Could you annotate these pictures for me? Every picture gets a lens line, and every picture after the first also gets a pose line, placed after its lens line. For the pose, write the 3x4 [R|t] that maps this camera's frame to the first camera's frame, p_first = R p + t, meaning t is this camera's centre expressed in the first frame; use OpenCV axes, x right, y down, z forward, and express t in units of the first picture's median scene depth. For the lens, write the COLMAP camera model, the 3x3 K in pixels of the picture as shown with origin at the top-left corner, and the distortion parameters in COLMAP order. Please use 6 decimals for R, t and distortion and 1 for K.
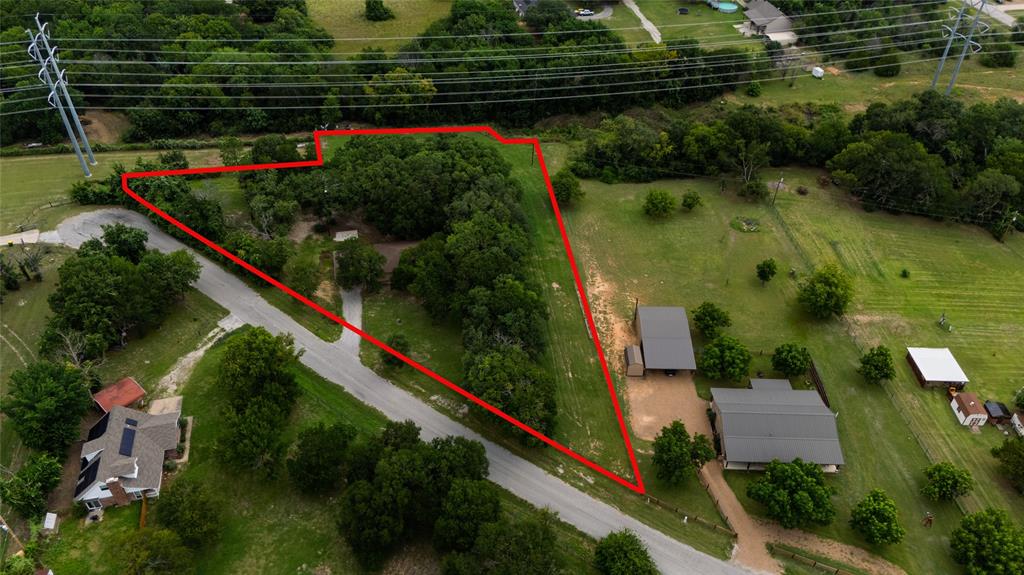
lens RADIAL K [[732.9, 0, 512.0], [0, 732.9, 287.5], [0, 0, 1]] dist [0.037993, -0.003799]
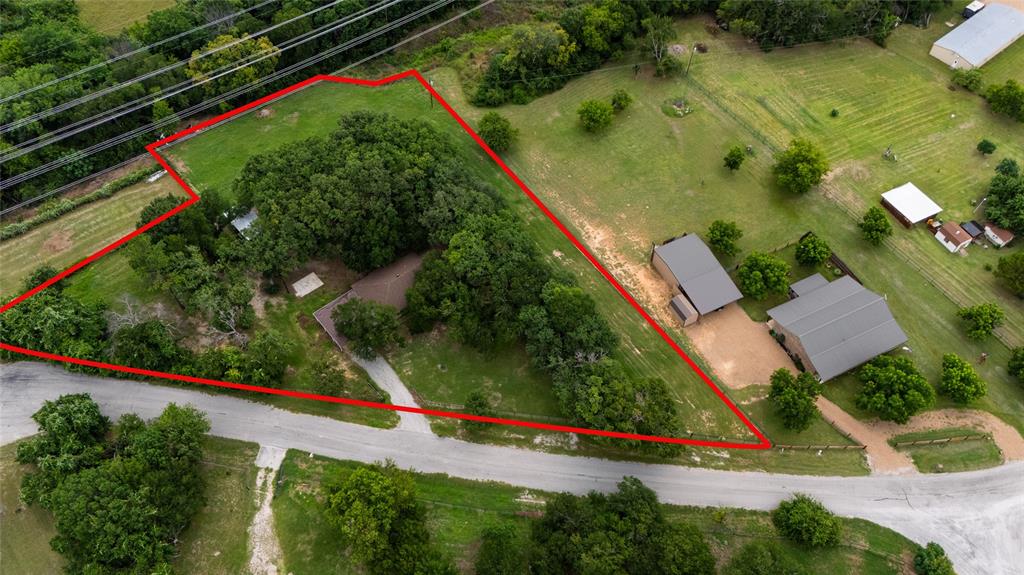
lens RADIAL K [[732.9, 0, 512.0], [0, 732.9, 287.5], [0, 0, 1]] dist [0.037993, -0.003799]
pose [[0.887719, -0.387525, 0.248556, -0.279247], [0.311413, 0.903073, 0.295773, -0.298743], [-0.339083, -0.185160, 0.922355, 0.171289]]
